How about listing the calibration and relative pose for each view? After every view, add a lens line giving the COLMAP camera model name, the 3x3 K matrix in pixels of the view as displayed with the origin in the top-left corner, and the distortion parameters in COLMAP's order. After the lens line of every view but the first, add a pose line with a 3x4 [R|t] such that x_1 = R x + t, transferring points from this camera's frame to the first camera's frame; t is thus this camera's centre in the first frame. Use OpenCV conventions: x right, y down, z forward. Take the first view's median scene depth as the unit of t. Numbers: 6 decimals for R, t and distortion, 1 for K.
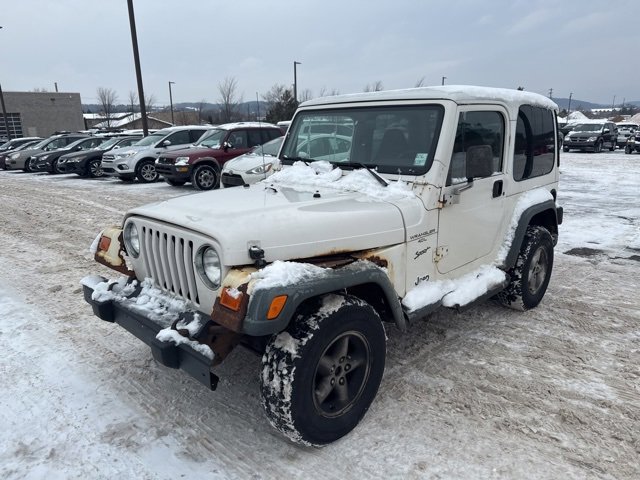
lens RADIAL K [[448.1, 0, 323.3], [0, 448.1, 243.4], [0, 0, 1]] dist [0.044792, -0.052596]
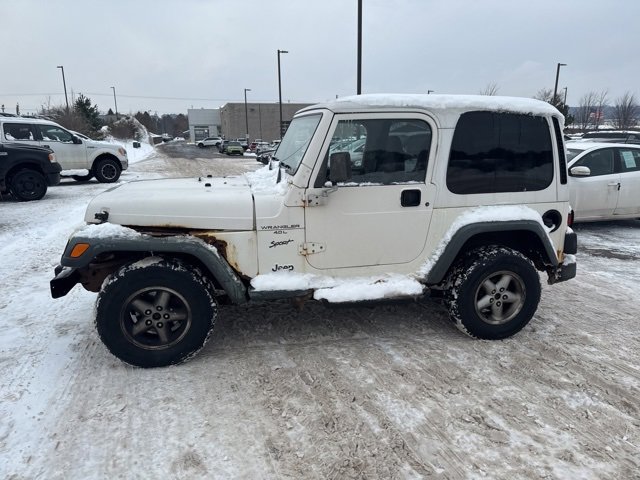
lens RADIAL K [[448.1, 0, 323.8], [0, 448.1, 236.0], [0, 0, 1]] dist [0.044792, -0.052596]
pose [[0.847116, 0.133379, -0.514397, 0.870301], [-0.148211, 0.988879, 0.012332, -0.027037], [0.510322, 0.065793, 0.857463, 0.087616]]
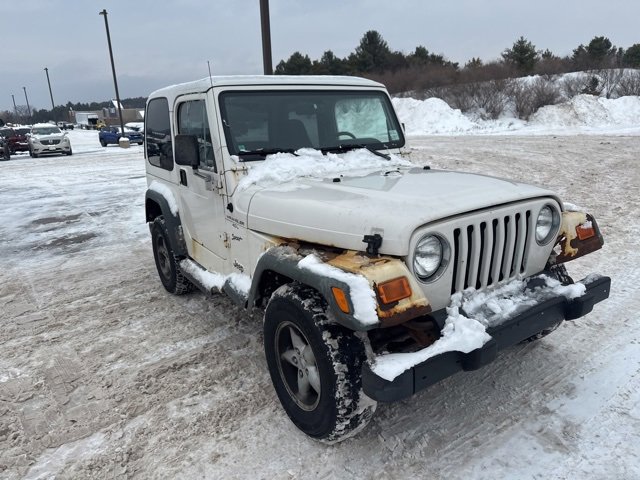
lens RADIAL K [[448.1, 0, 322.8], [0, 448.1, 244.2], [0, 0, 1]] dist [0.044792, -0.052596]
pose [[0.206577, -0.265574, 0.941699, -1.069442], [0.283314, 0.937463, 0.202230, -0.211513], [-0.936514, 0.225021, 0.268899, 0.921905]]
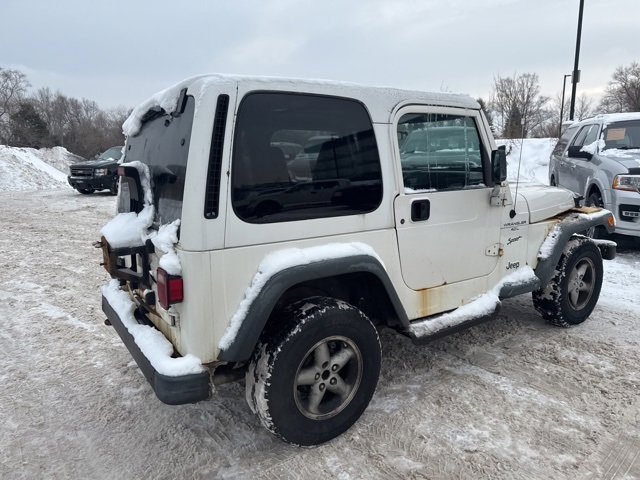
lens RADIAL K [[448.1, 0, 323.4], [0, 448.1, 237.3], [0, 0, 1]] dist [0.044792, -0.052596]
pose [[-0.981926, -0.005885, 0.189176, 0.074980], [0.074521, 0.906759, 0.415011, -0.588684], [-0.173979, 0.421607, -0.889932, 2.446317]]
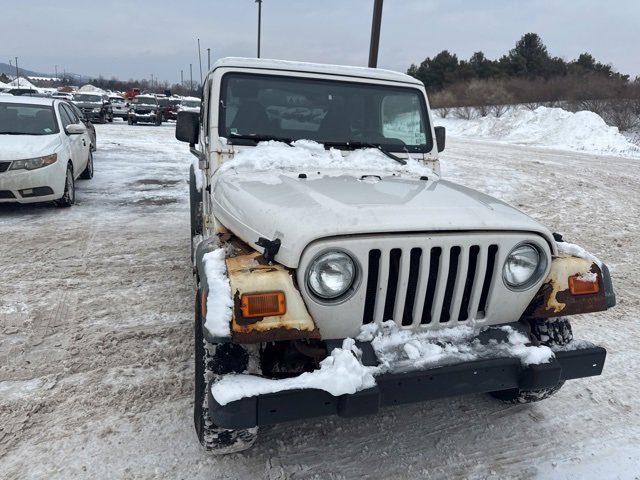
lens RADIAL K [[448.1, 0, 322.1], [0, 448.1, 237.4], [0, 0, 1]] dist [0.044792, -0.052596]
pose [[0.479434, -0.200724, 0.854314, -0.896721], [0.156072, 0.977474, 0.142075, -0.143716], [-0.863588, 0.065219, 0.499962, 0.673077]]
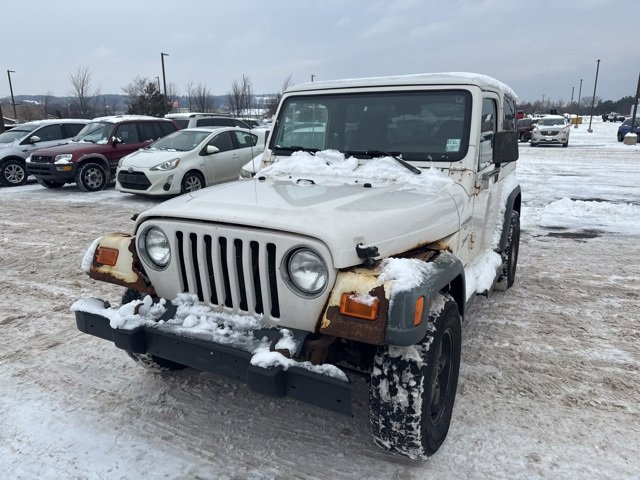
lens RADIAL K [[448.1, 0, 323.0], [0, 448.1, 238.0], [0, 0, 1]] dist [0.044792, -0.052596]
pose [[0.960682, -0.067016, 0.269441, -0.333682], [0.068021, 0.997668, 0.005615, -0.010306], [-0.269189, 0.012933, 0.963000, 0.135835]]
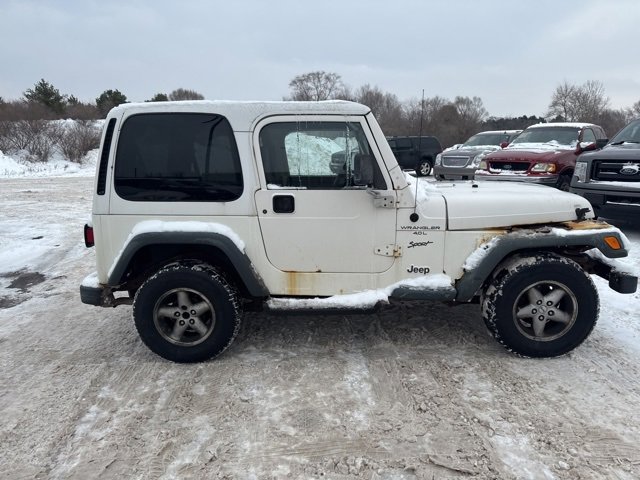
lens RADIAL K [[448.1, 0, 322.5], [0, 448.1, 235.0], [0, 0, 1]] dist [0.044792, -0.052596]
pose [[-0.679154, -0.121405, 0.723885, -0.812055], [0.204143, 0.916071, 0.345166, -0.528854], [-0.705035, 0.382197, -0.597370, 2.179587]]
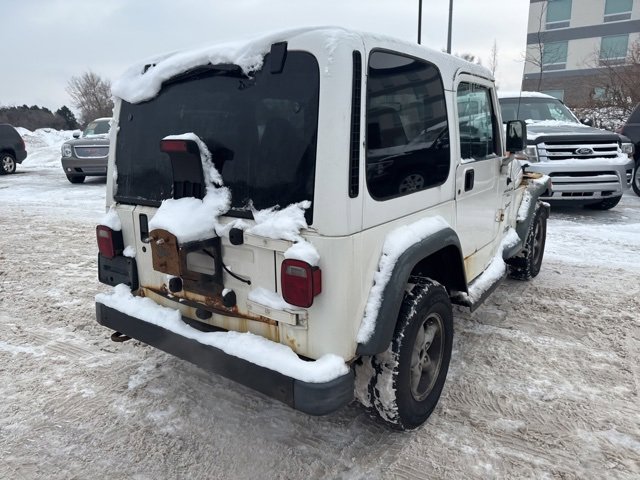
lens RADIAL K [[448.1, 0, 323.1], [0, 448.1, 241.7], [0, 0, 1]] dist [0.044792, -0.052596]
pose [[-0.987088, 0.072234, -0.142969, 0.496004], [-0.004754, 0.878944, 0.476902, -0.573401], [0.160110, 0.471424, -0.867251, 2.389308]]
